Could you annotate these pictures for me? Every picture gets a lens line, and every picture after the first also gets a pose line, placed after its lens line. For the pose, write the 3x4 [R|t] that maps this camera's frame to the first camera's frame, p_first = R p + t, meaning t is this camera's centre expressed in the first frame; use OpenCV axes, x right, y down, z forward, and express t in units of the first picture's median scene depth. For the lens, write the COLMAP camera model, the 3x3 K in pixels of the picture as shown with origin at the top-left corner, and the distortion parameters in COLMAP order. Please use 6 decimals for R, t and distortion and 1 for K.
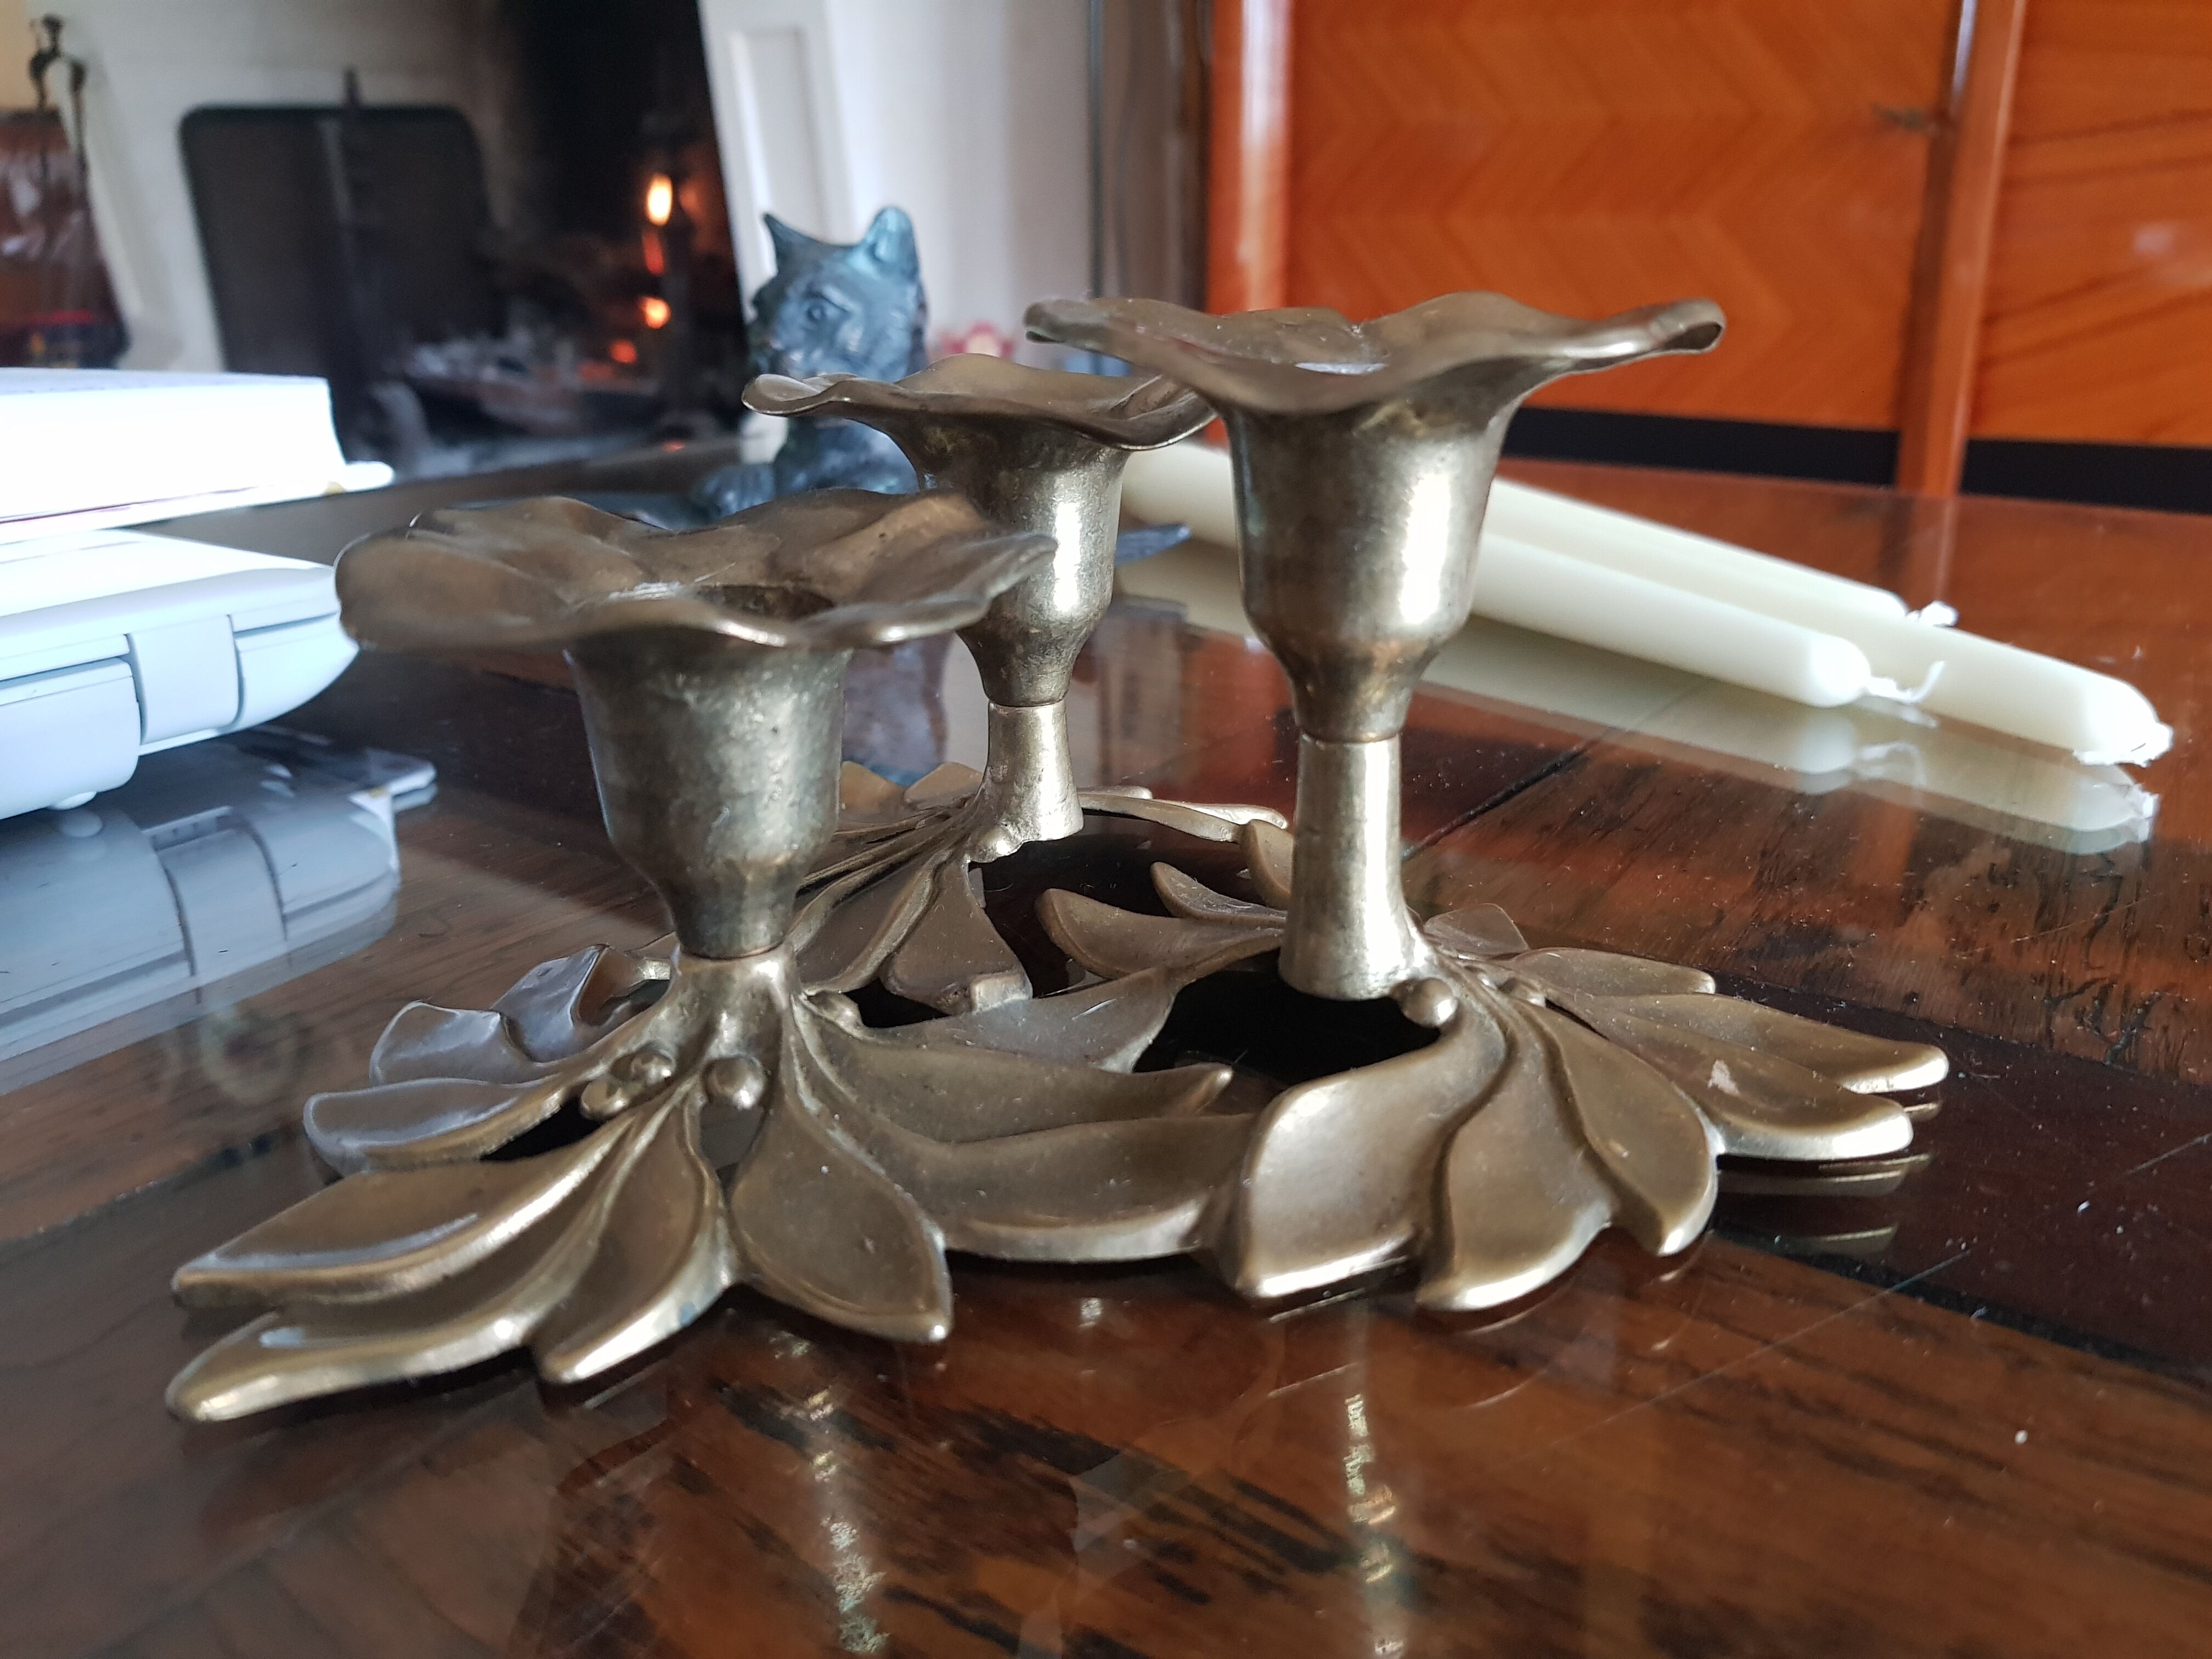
lens RADIAL K [[1681.1, 0, 1137.5], [0, 1681.1, 889.0], [0, 0, 1]] dist [-0.000563, 0.000855]
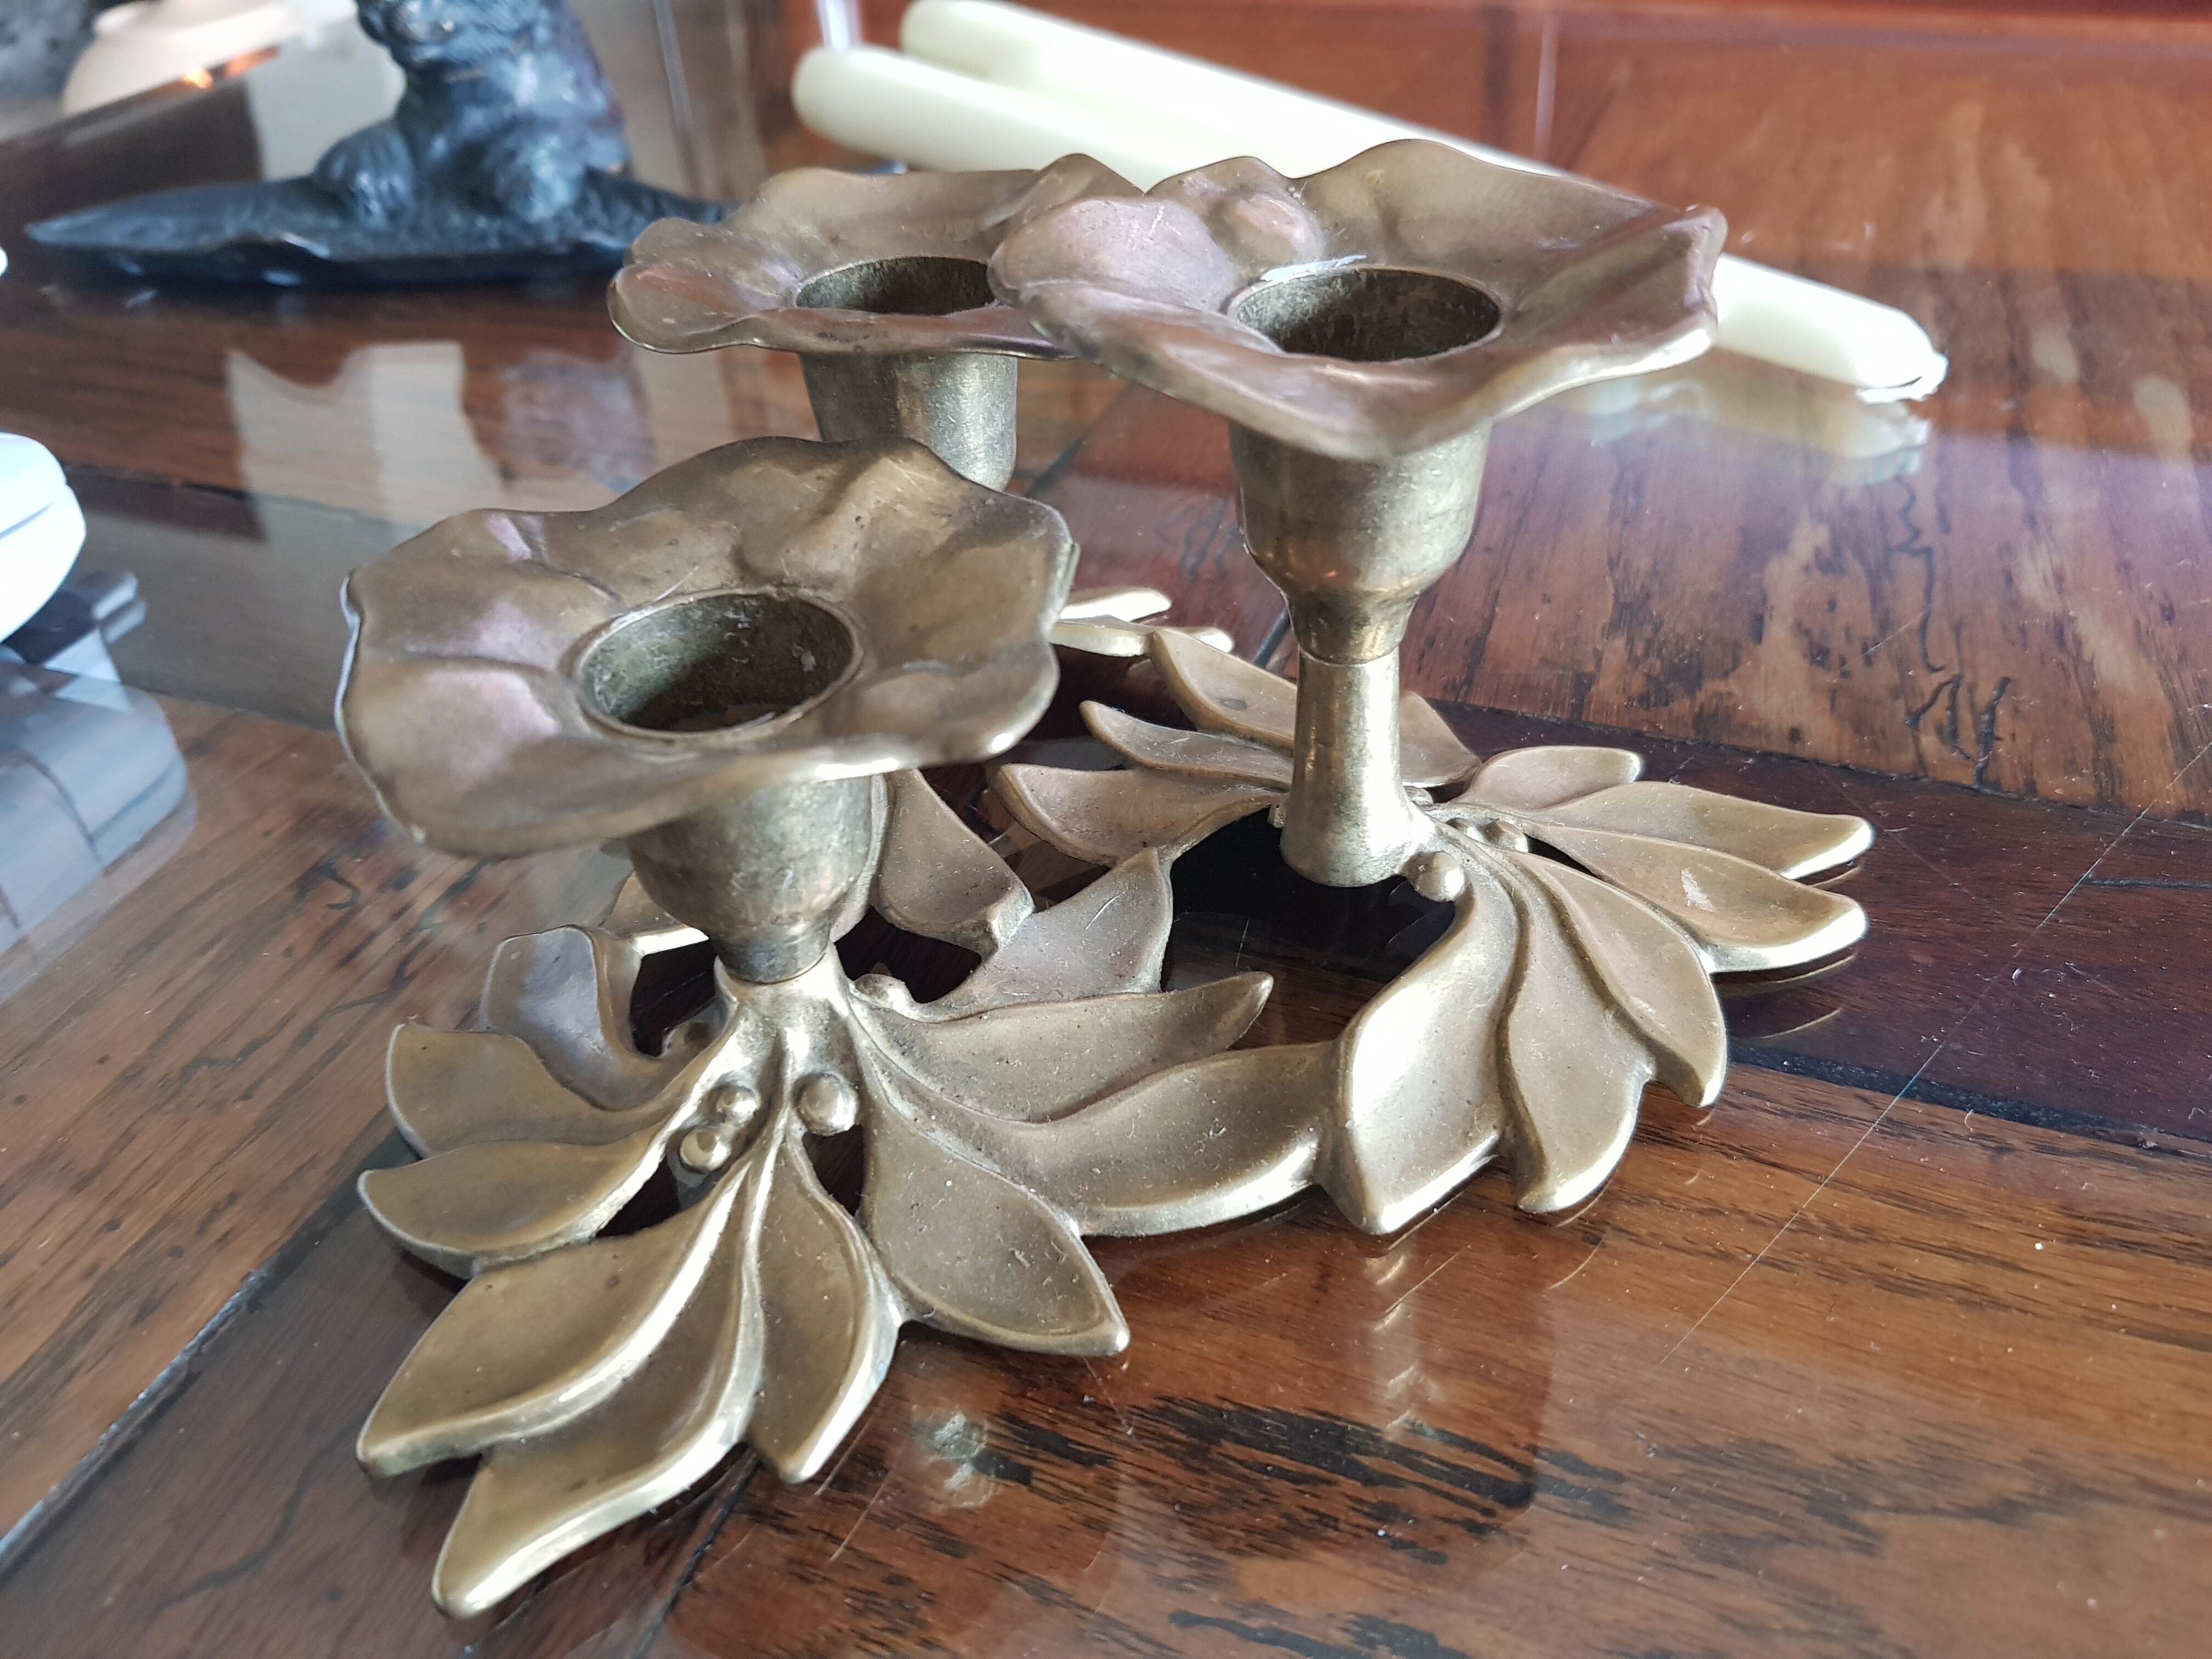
lens RADIAL K [[1695.8, 0, 1106.0], [0, 1695.8, 829.5], [0, 0, 1]] dist [-0.016277, -0.009152]
pose [[0.971353, -0.177815, 0.157655, -0.202580], [0.130574, 0.953654, 0.271098, -0.291092], [-0.198554, -0.242746, 0.949553, 0.037097]]
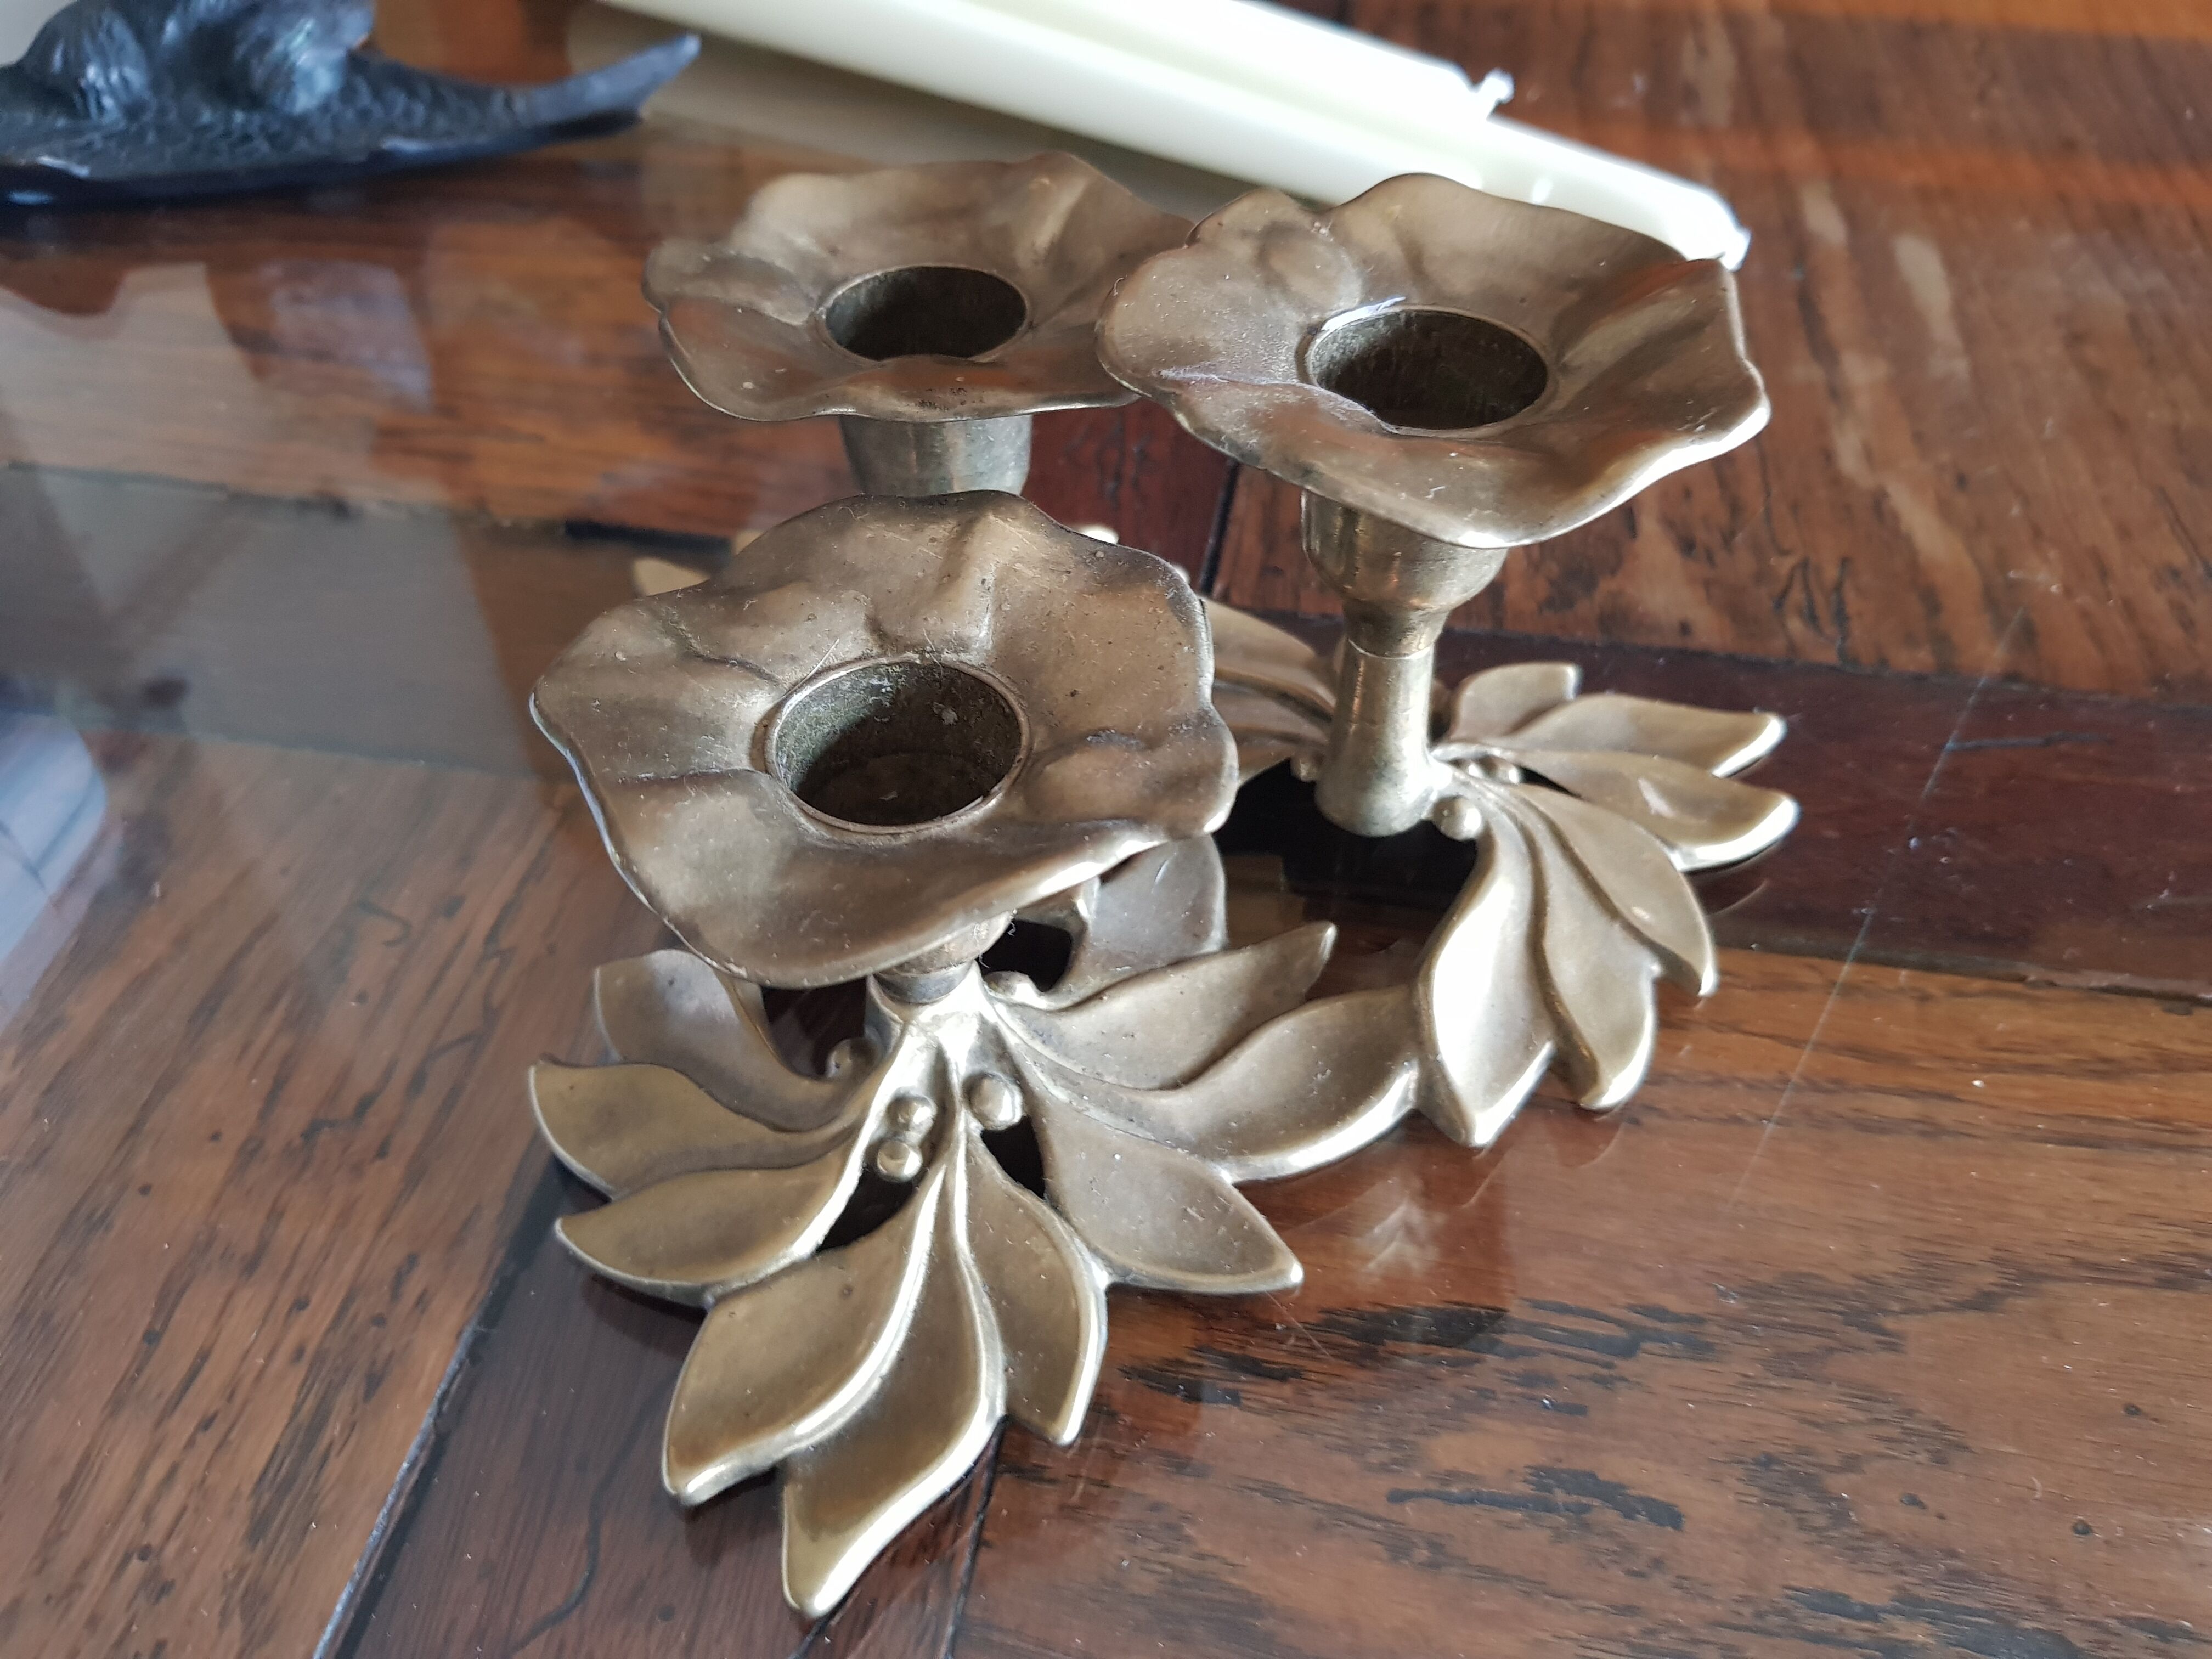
lens RADIAL K [[1686.0, 0, 1107.4], [0, 1686.0, 799.7], [0, 0, 1]] dist [-0.000386, -0.006509]
pose [[0.903983, -0.301434, 0.303236, -0.443864], [0.159159, 0.895475, 0.415683, -0.517068], [-0.396841, -0.327508, 0.857471, 0.059733]]
